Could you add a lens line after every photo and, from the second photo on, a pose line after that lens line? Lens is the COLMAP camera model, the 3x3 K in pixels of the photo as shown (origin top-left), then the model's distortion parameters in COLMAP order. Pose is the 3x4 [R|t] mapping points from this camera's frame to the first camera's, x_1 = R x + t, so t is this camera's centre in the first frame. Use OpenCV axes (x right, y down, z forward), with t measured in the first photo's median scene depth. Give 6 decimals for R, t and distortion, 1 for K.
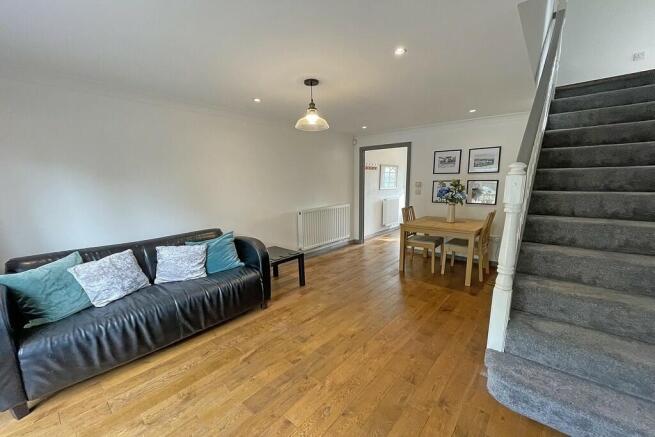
lens RADIAL K [[264.5, 0, 325.7], [0, 264.5, 218.8], [0, 0, 1]] dist [0.001217, 0.000240]
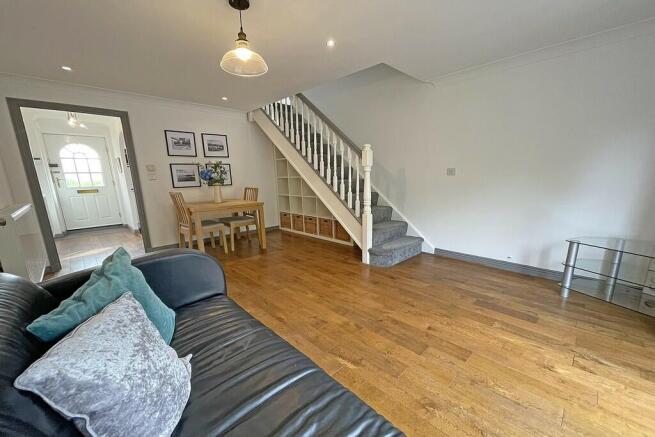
lens RADIAL K [[264.5, 0, 325.7], [0, 264.5, 218.8], [0, 0, 1]] dist [0.001217, 0.000240]
pose [[0.098734, -0.159449, 0.982256, -0.504882], [0.164752, 0.976077, 0.141885, -0.003752], [-0.981381, 0.147820, 0.122642, 0.465312]]
